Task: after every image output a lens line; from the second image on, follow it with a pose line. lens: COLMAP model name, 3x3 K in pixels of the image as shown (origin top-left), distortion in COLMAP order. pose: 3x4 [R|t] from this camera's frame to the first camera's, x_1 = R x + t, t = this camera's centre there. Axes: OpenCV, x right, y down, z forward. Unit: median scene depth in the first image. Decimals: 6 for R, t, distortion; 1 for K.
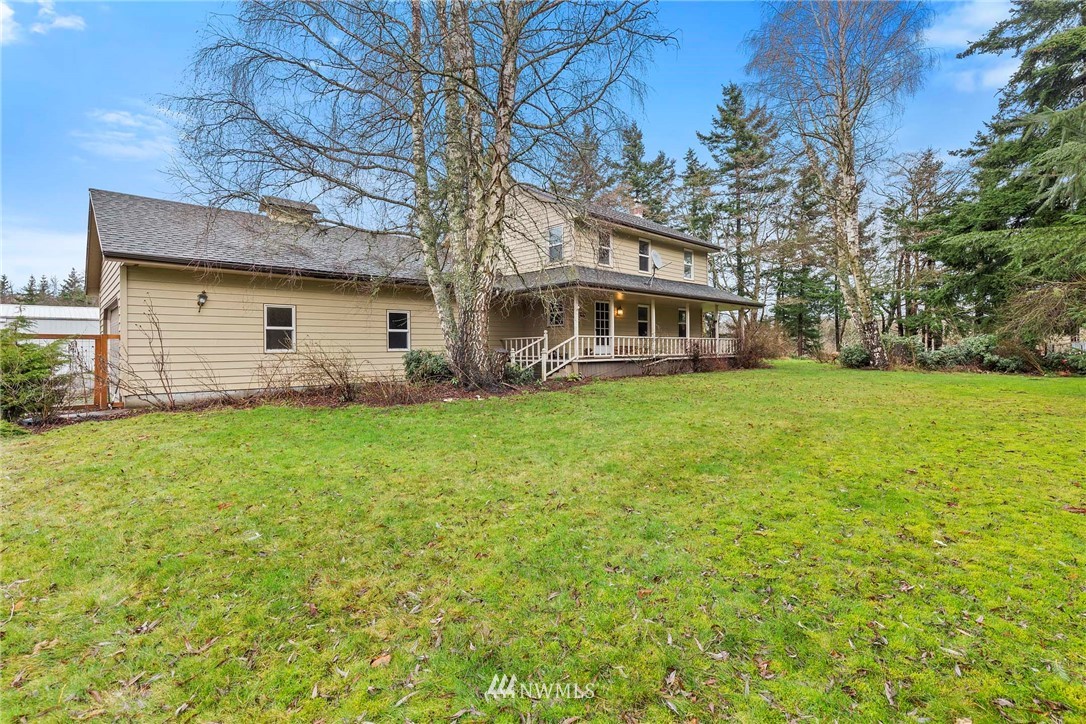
lens RADIAL K [[483.1, 0, 543.0], [0, 483.1, 362.0], [0, 0, 1]] dist [0.002023, 0.000101]
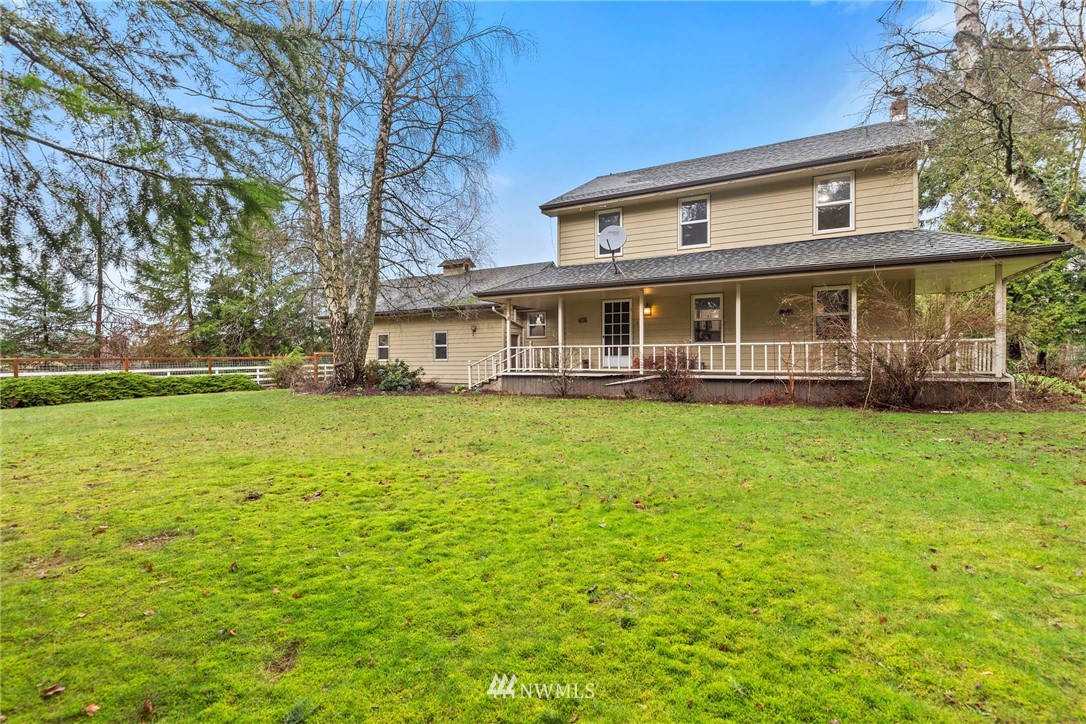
lens RADIAL K [[483.1, 0, 543.0], [0, 483.1, 362.0], [0, 0, 1]] dist [0.002023, 0.000101]
pose [[0.340529, 0.014314, -0.940125, 0.830148], [-0.023556, 0.999700, 0.006689, -0.028113], [0.939939, 0.019868, 0.340764, 0.627382]]
